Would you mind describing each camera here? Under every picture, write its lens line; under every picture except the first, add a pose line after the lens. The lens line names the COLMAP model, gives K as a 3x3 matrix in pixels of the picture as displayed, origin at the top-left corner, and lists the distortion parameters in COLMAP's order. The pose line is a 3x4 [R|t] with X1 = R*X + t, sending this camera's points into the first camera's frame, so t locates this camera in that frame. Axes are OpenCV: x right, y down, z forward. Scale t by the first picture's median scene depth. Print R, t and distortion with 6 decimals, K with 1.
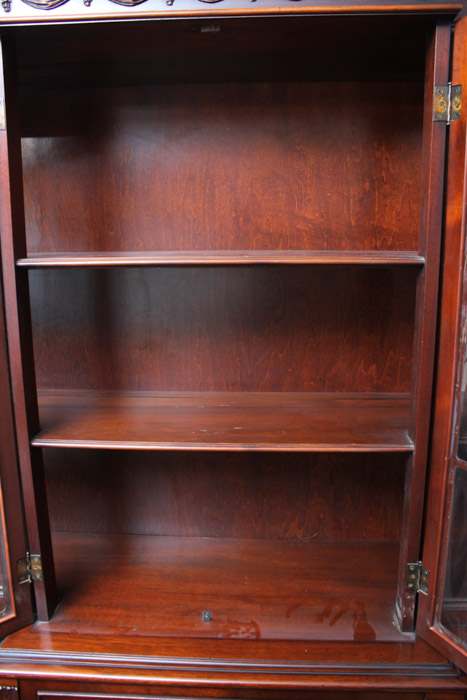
lens RADIAL K [[583.0, 0, 237.2], [0, 583.0, 342.8], [0, 0, 1]] dist [-0.163535, 0.119536]
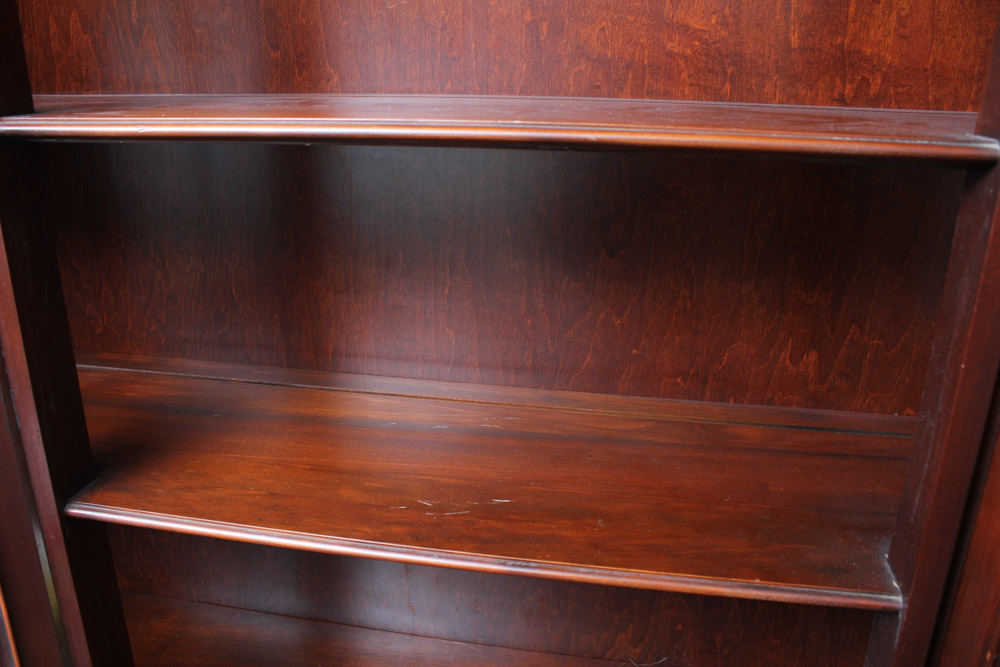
lens RADIAL K [[832.9, 0, 485.9], [0, 832.9, 347.2], [0, 0, 1]] dist [-0.163535, 0.119536]
pose [[0.991801, 0.054676, -0.115501, 0.051212], [-0.035802, 0.986536, 0.159578, -0.067325], [0.122671, -0.154135, 0.980405, 0.338067]]
